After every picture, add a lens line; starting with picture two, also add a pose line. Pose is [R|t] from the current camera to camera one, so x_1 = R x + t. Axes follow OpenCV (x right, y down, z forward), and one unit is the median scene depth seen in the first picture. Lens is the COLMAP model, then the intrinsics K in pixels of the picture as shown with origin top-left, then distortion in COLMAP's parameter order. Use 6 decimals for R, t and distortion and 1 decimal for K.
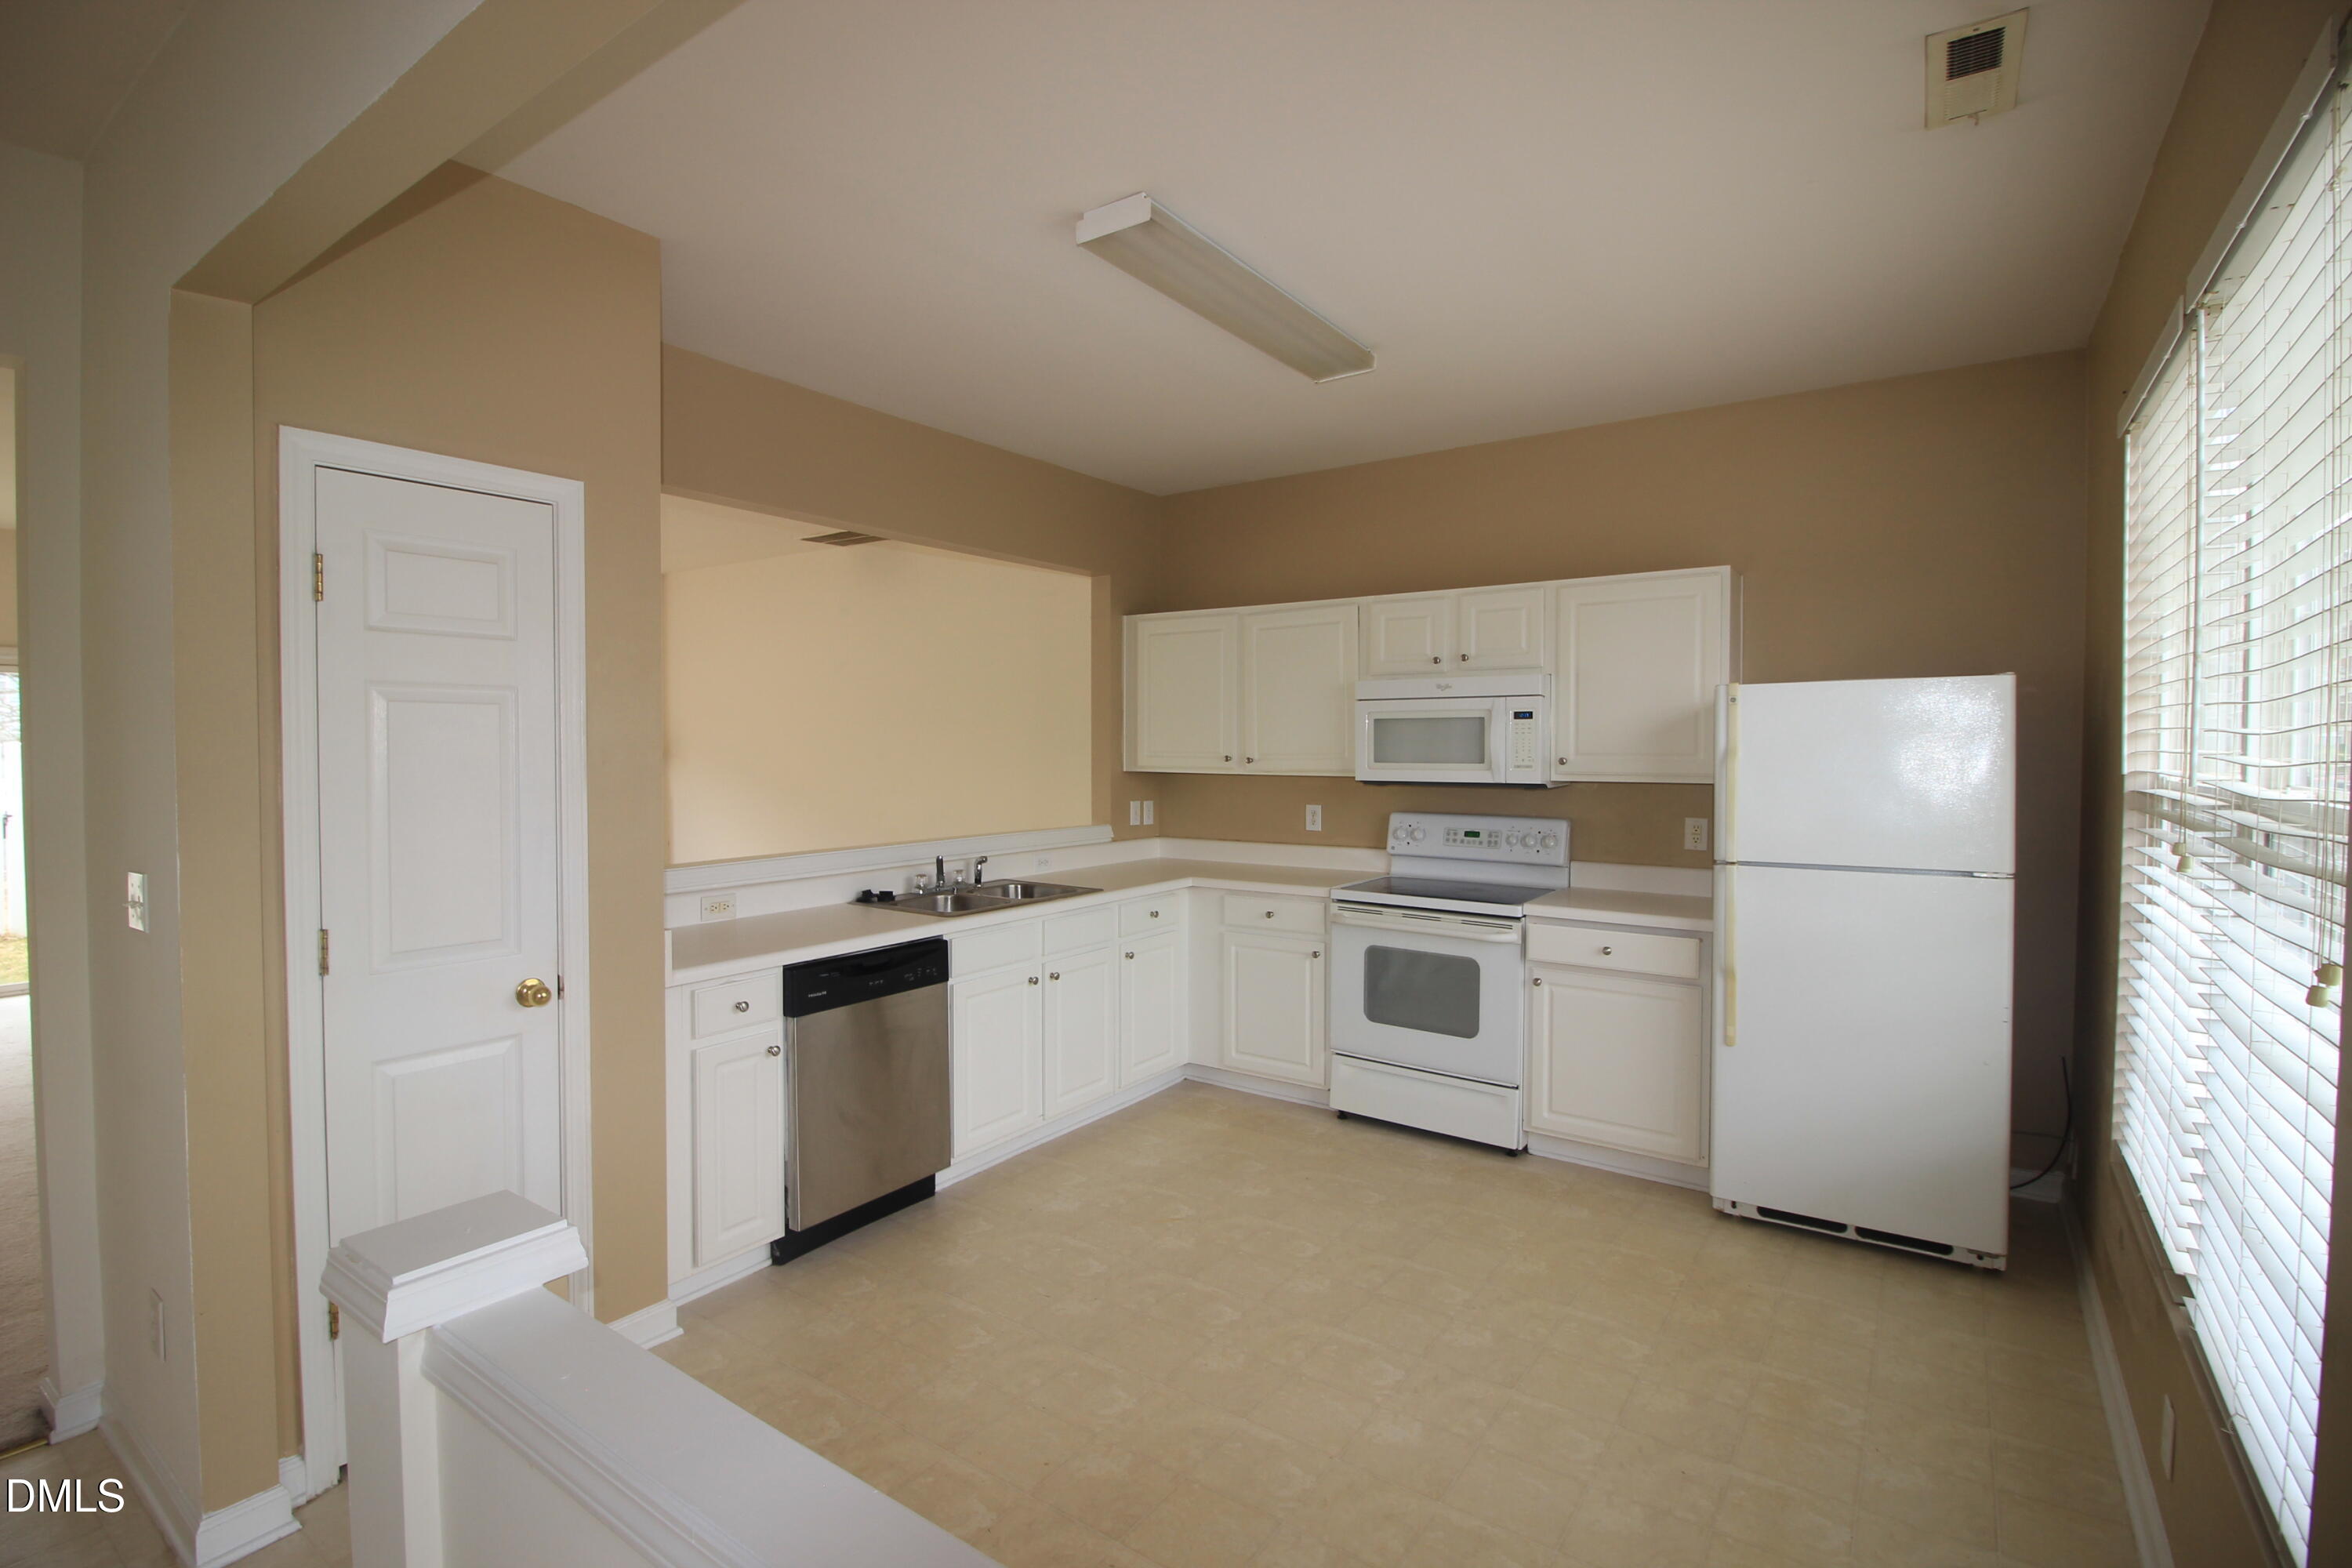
lens RADIAL K [[1155.7, 0, 1176.0], [0, 1155.7, 784.0], [0, 0, 1]] dist [0.000397, 0.000070]
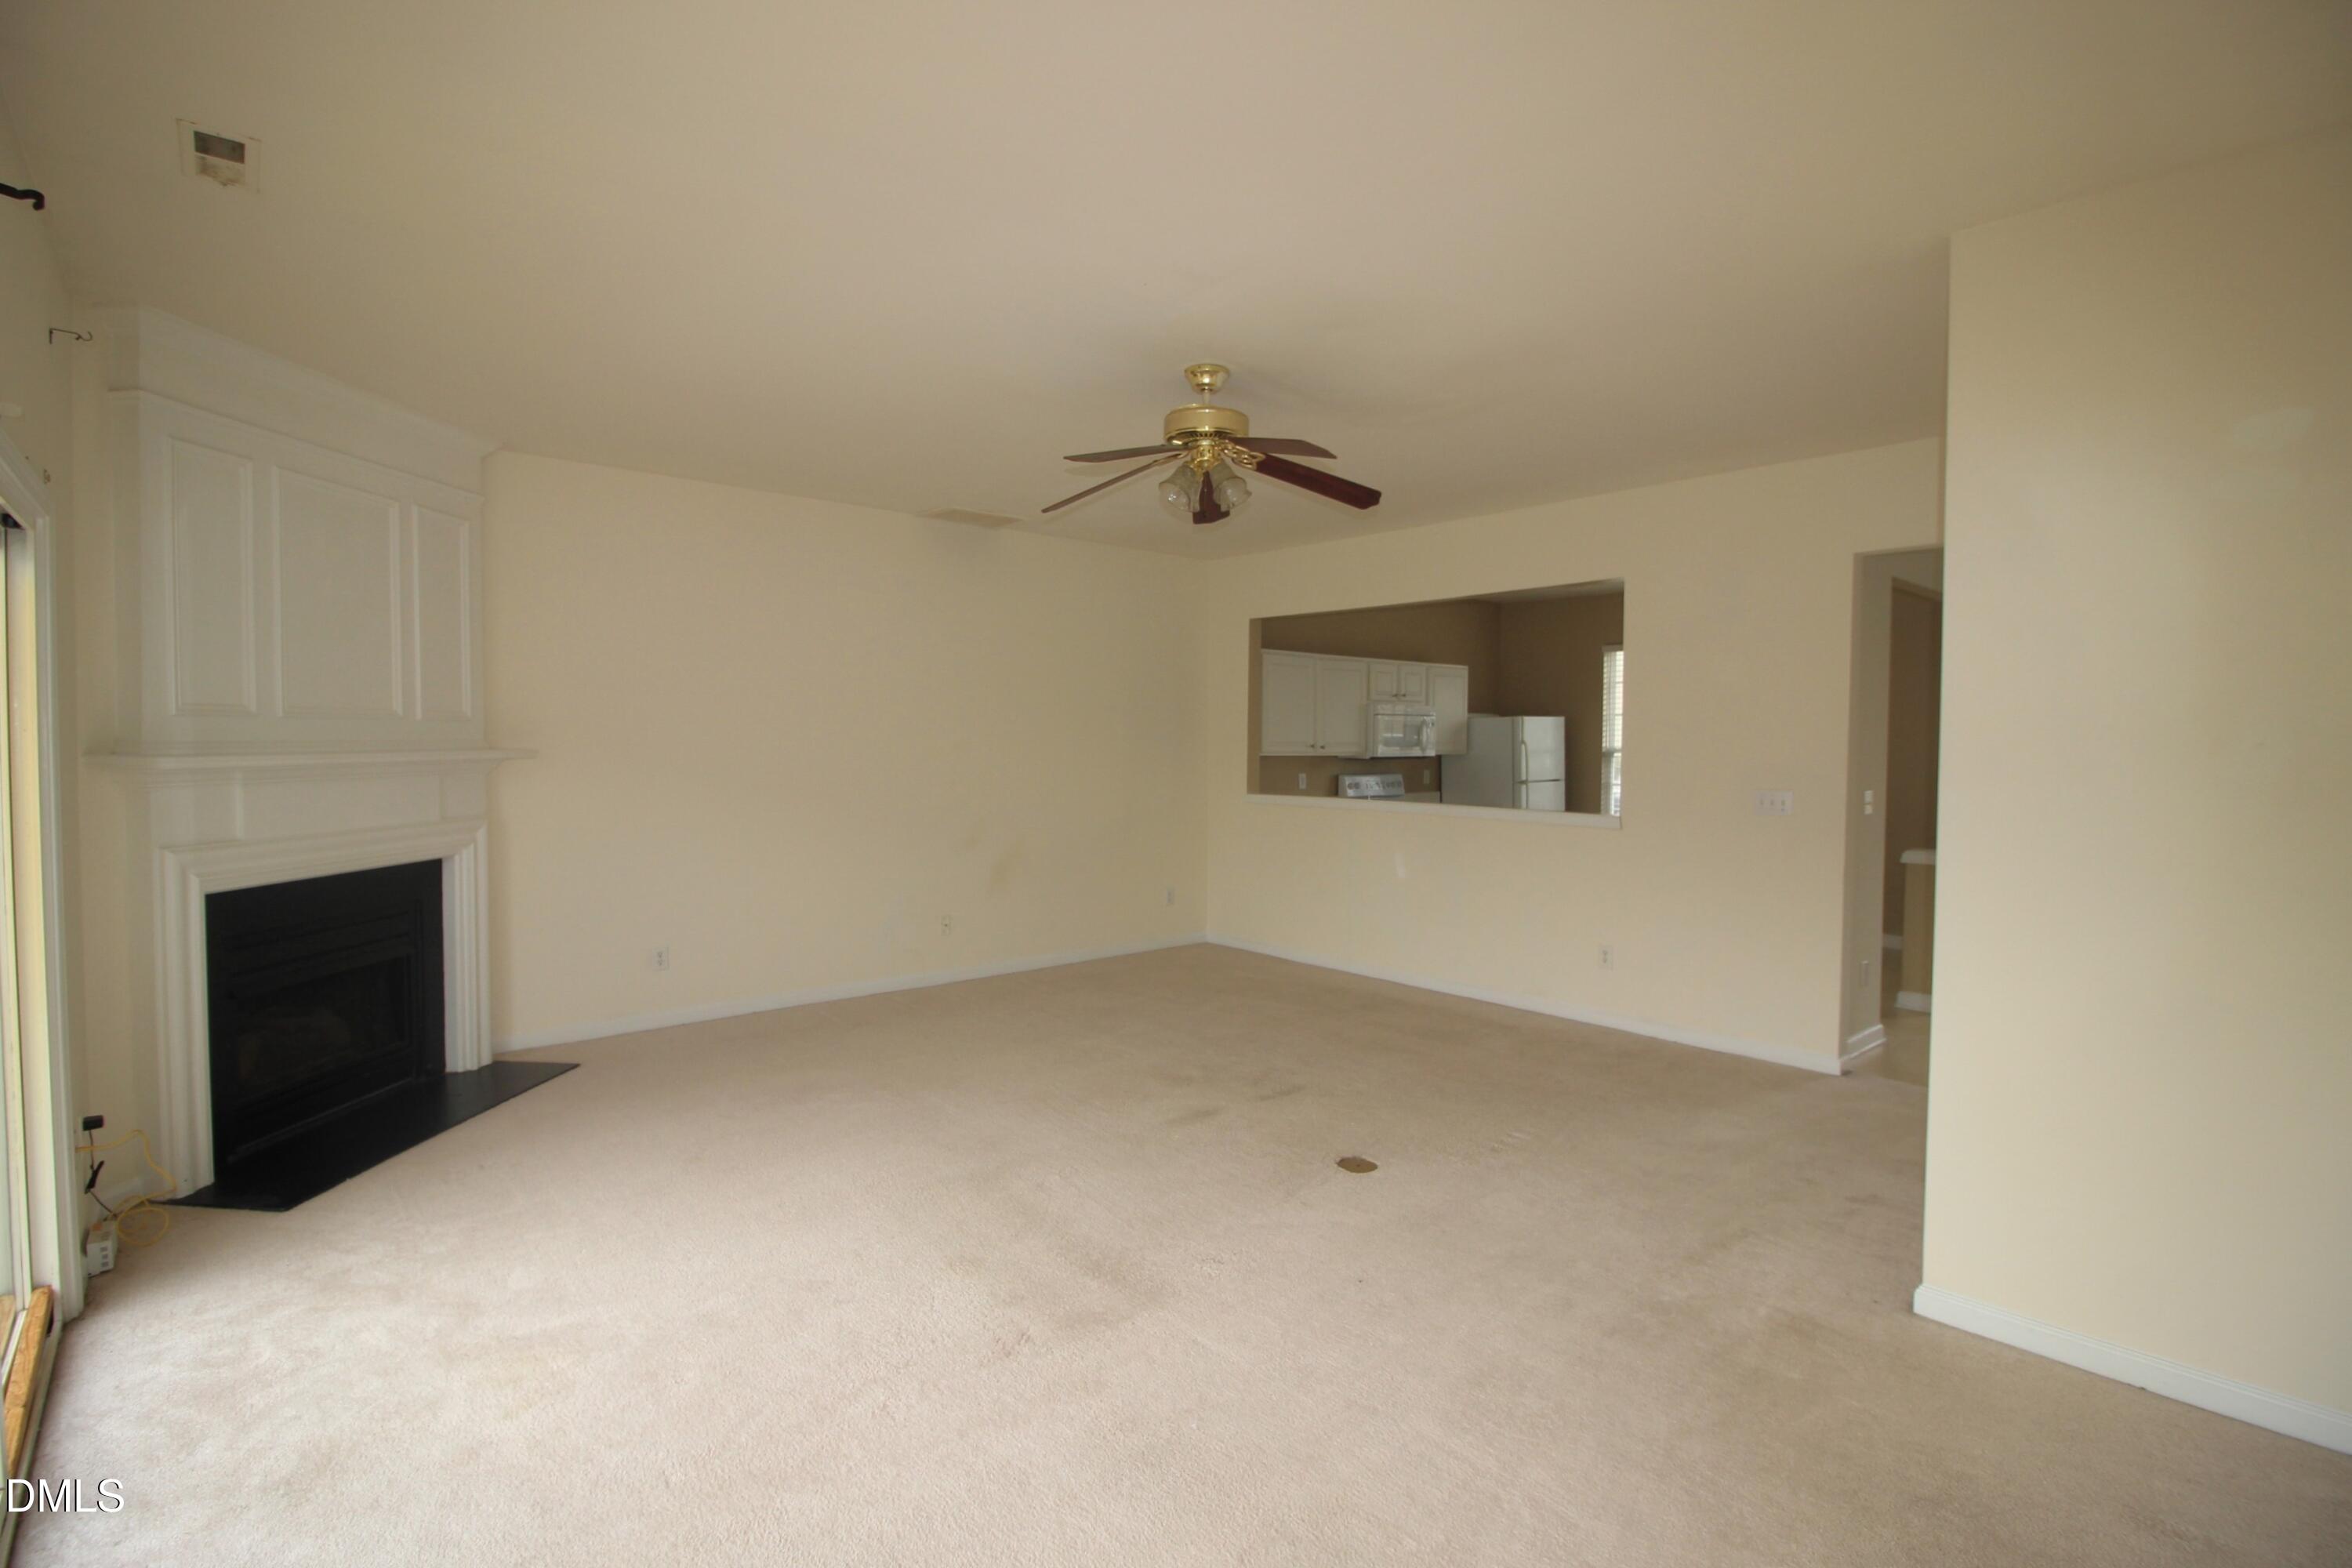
lens RADIAL K [[1155.7, 0, 1176.0], [0, 1155.7, 784.0], [0, 0, 1]] dist [0.000397, 0.000070]
pose [[0.214285, -0.041216, 0.975901, -1.882623], [0.024187, 0.999027, 0.036882, -0.039479], [-0.976472, 0.015700, 0.215073, 0.964375]]
